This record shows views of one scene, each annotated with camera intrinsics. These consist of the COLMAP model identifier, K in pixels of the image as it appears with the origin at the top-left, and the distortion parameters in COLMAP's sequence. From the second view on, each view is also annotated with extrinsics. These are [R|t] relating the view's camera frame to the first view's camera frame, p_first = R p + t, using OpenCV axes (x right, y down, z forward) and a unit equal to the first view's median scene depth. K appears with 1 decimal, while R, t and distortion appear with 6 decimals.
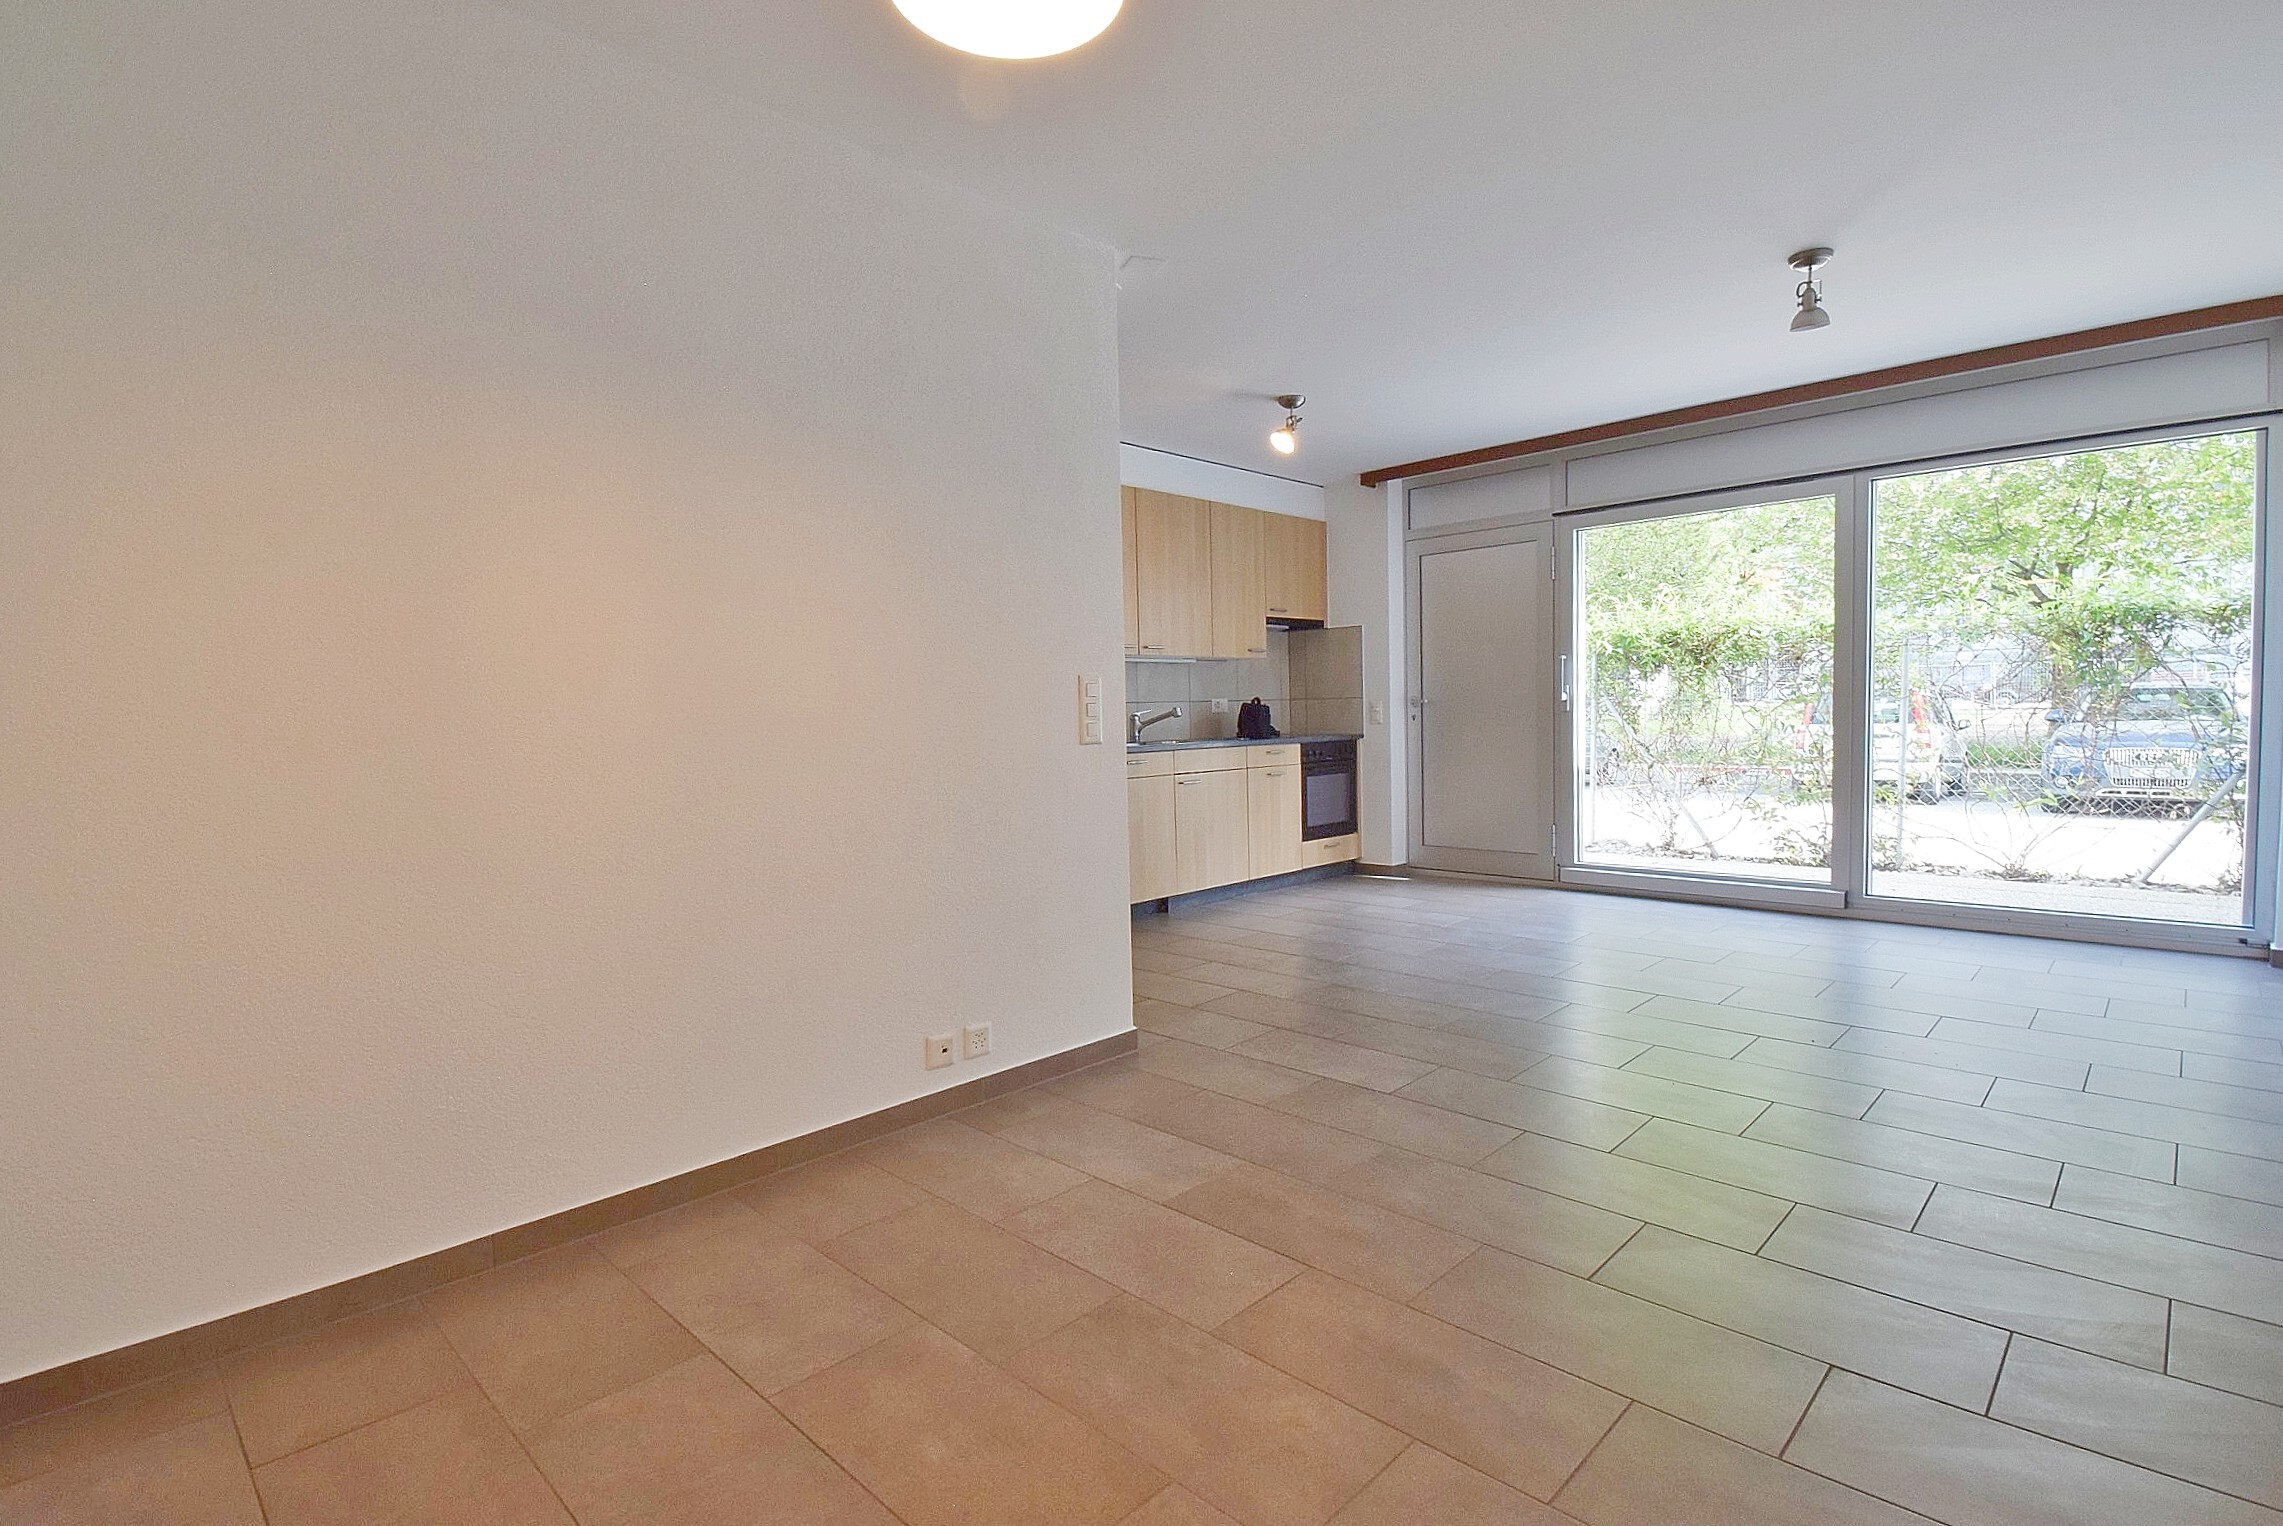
lens RADIAL K [[1086.0, 0, 1141.5], [0, 1086.0, 763.0], [0, 0, 1]] dist [-0.014391, -0.000809]
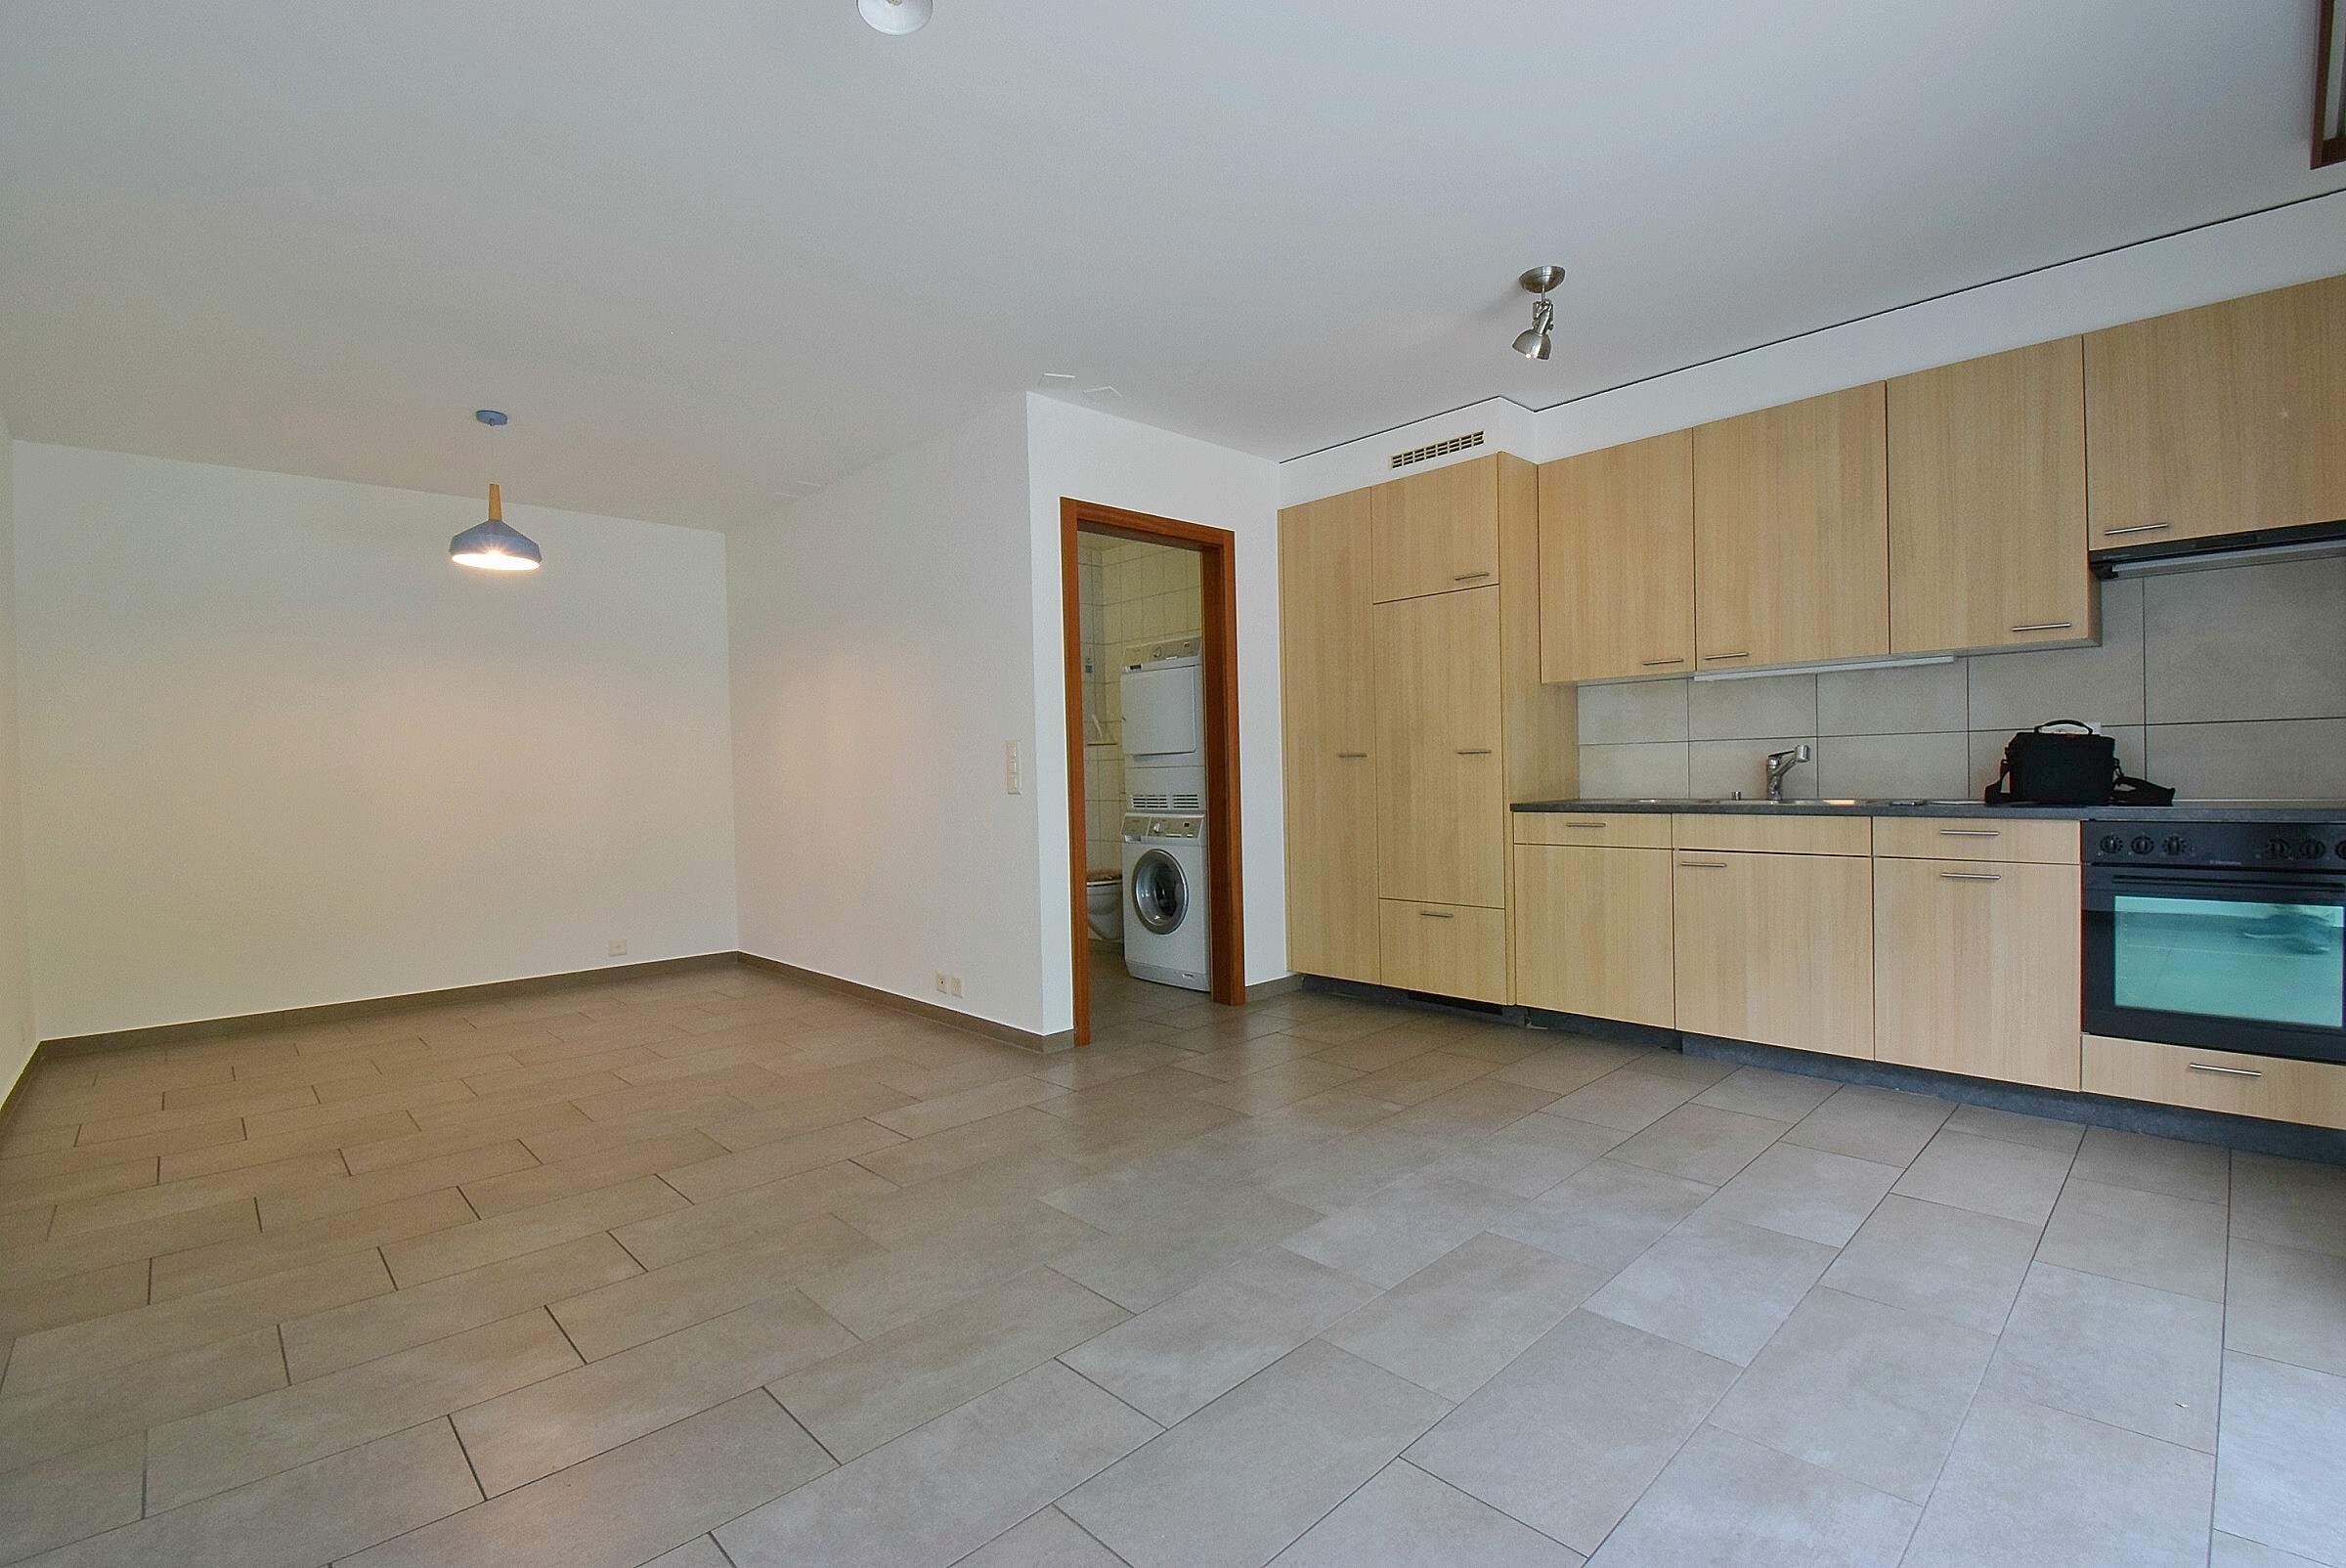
lens RADIAL K [[1041.3, 0, 1188.9], [0, 1041.3, 785.4], [0, 0, 1]] dist [0.002420, -0.010123]
pose [[-0.021659, 0.038606, -0.999020, 0.583804], [-0.025942, 0.998896, 0.039163, -0.039713], [0.999429, 0.026765, -0.020633, 0.614085]]
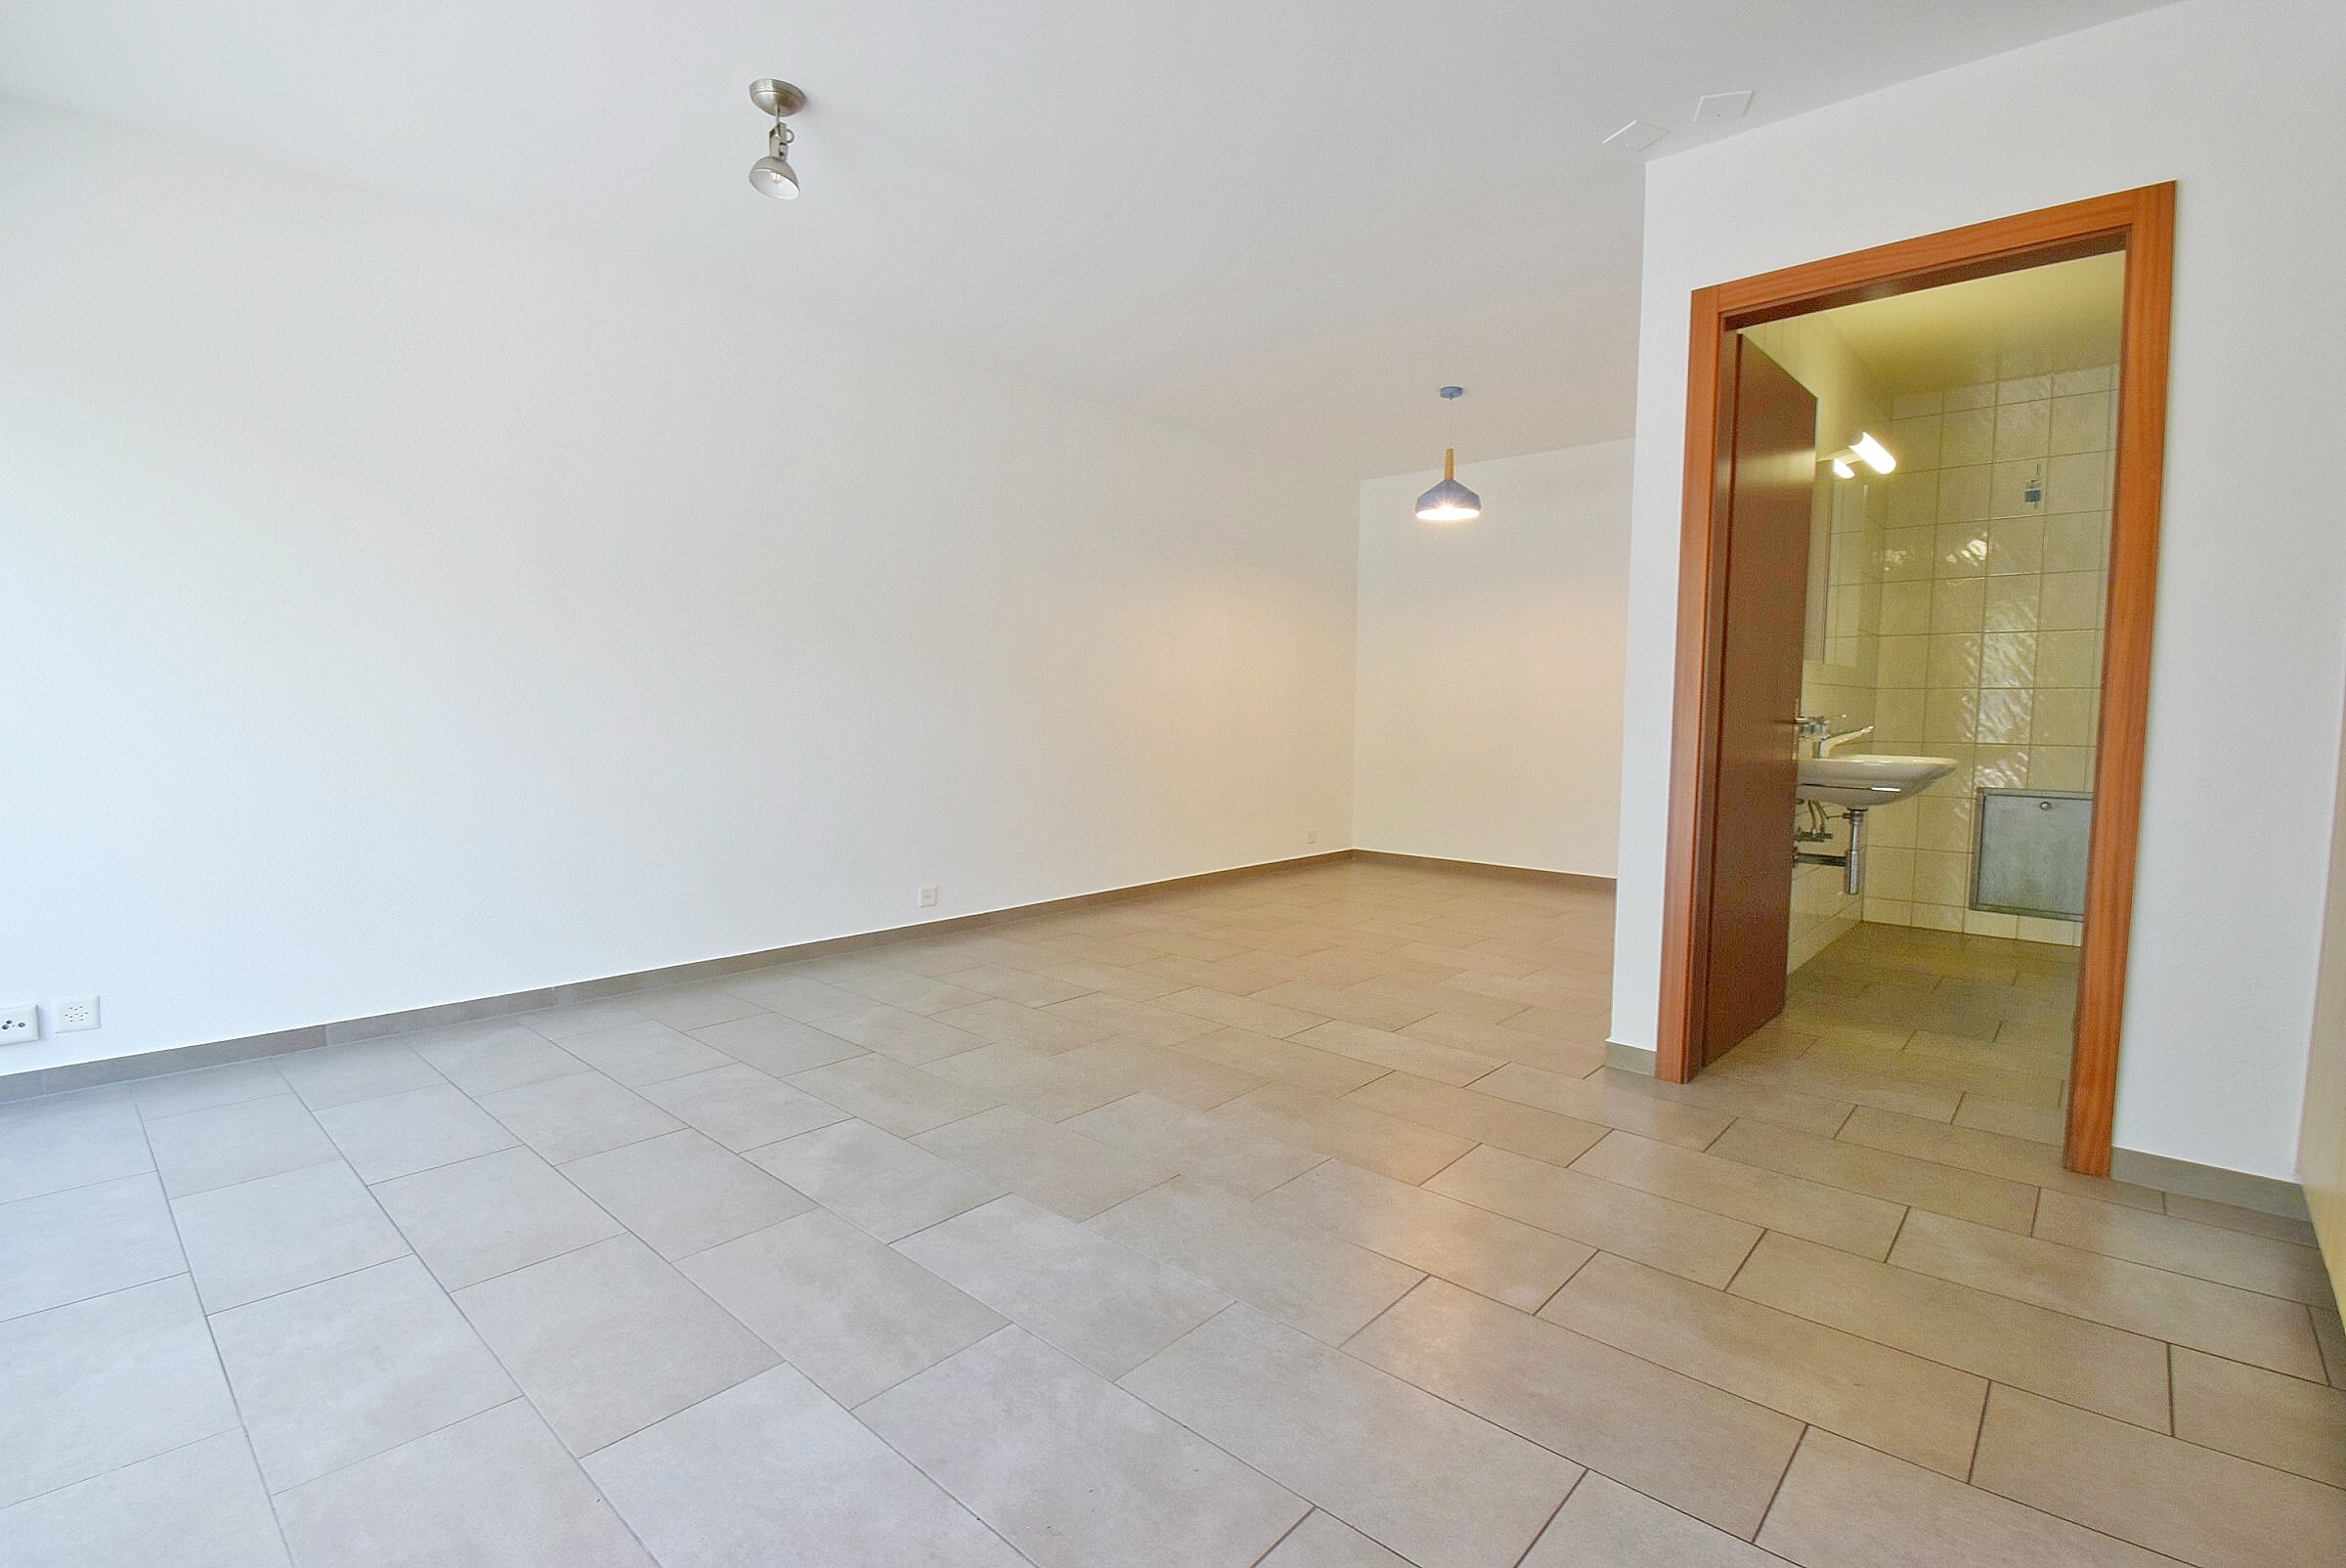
lens RADIAL K [[1066.8, 0, 1188.8], [0, 1066.8, 784.4], [0, 0, 1]] dist [0.001871, -0.014224]
pose [[-0.998717, 0.018950, -0.046958, 0.200737], [0.012959, 0.992105, 0.124739, -0.042390], [0.048952, 0.123971, -0.991078, 0.958444]]
